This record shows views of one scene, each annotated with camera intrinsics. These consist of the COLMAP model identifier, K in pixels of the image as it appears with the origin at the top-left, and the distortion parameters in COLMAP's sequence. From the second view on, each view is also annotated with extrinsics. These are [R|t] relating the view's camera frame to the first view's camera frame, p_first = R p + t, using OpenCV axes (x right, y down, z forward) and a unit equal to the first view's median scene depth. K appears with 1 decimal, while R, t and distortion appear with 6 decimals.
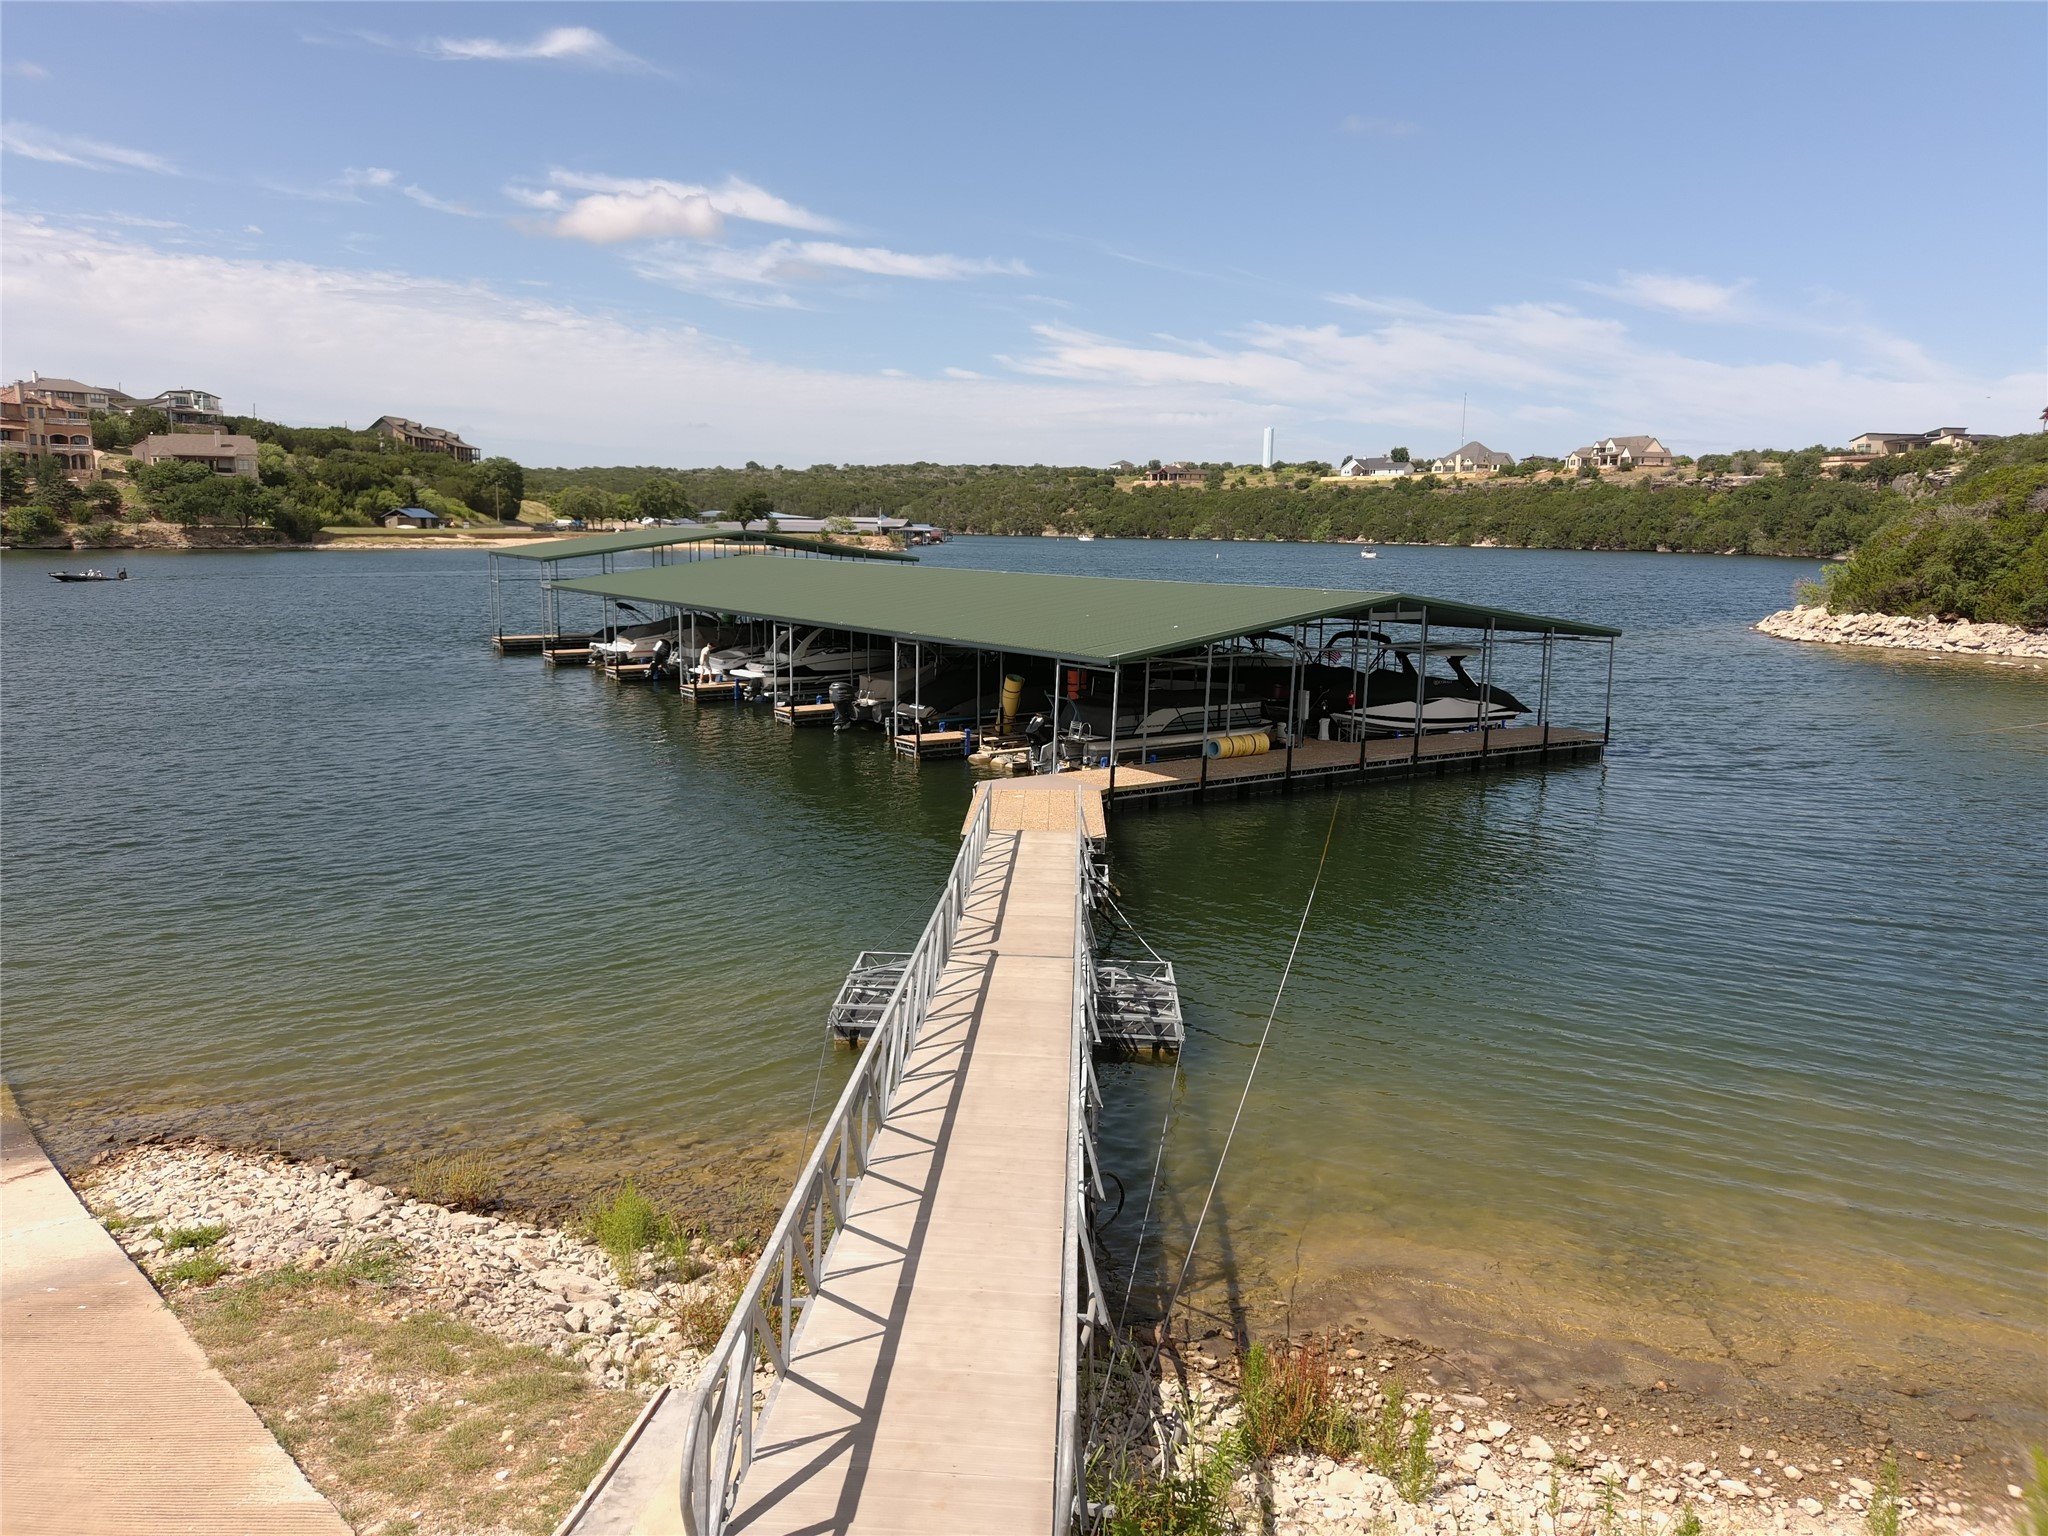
lens RADIAL K [[1533.4, 0, 1024.0], [0, 1533.4, 768.0], [0, 0, 1]] dist [0.117258, -0.192092]
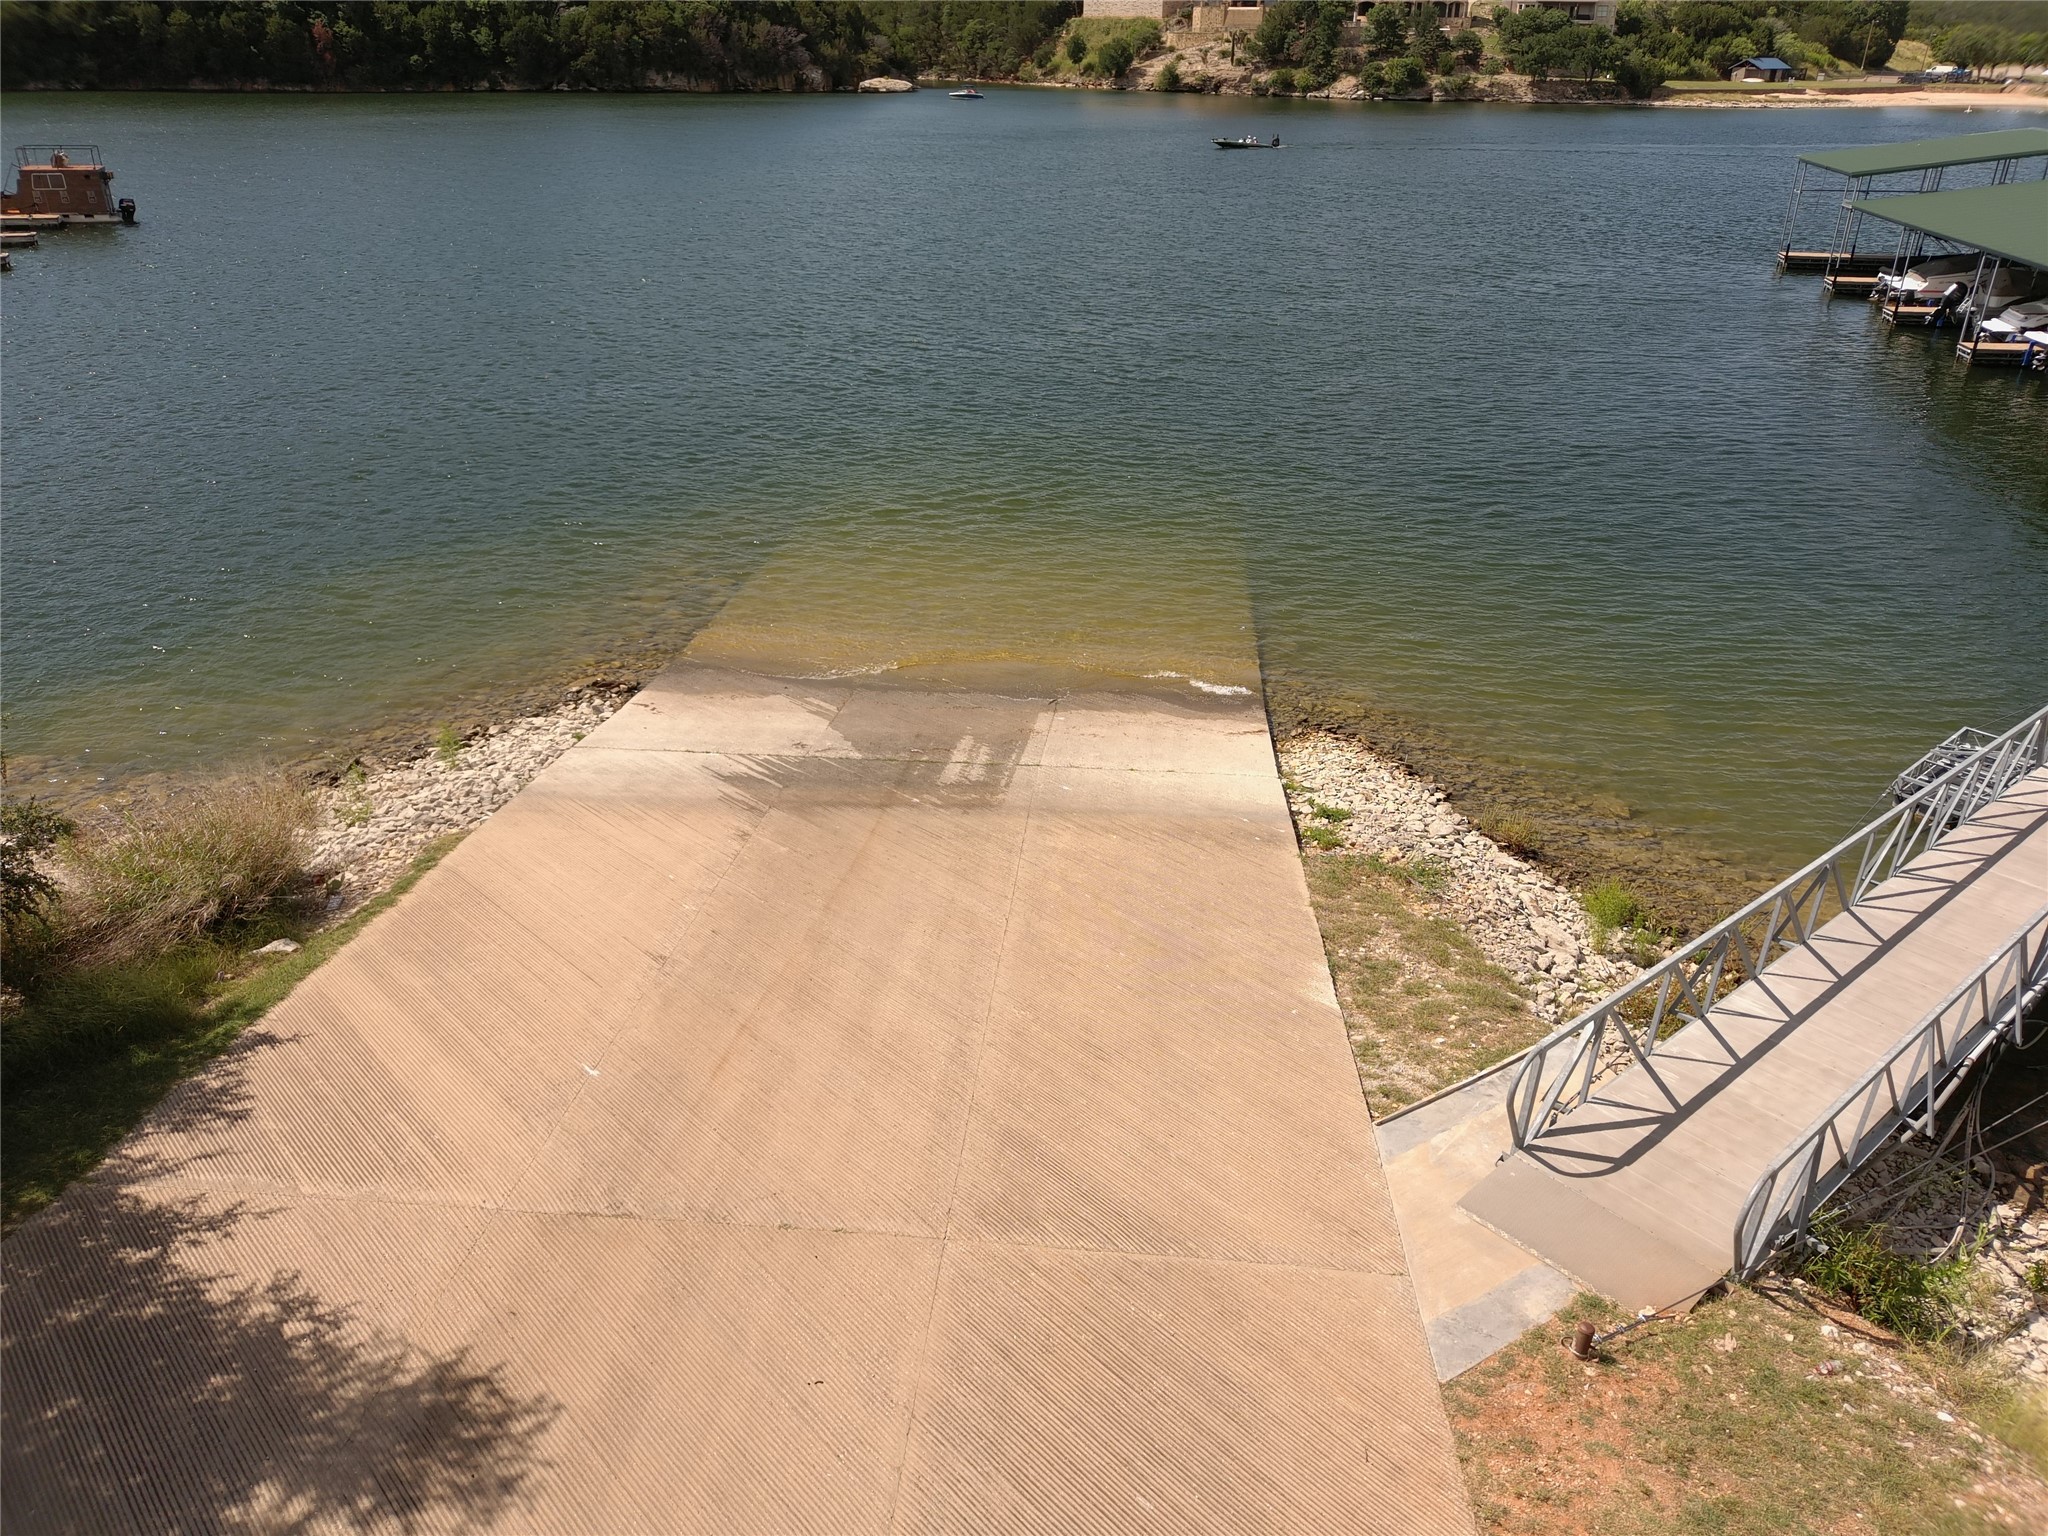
lens RADIAL K [[1545.6, 0, 1019.5], [0, 1545.6, 742.5], [0, 0, 1]] dist [0.058474, -0.062459]
pose [[0.706926, 0.285734, -0.647002, 0.059856], [-0.112454, 0.948536, 0.296030, -0.050762], [0.698291, -0.136514, 0.702676, -0.073468]]
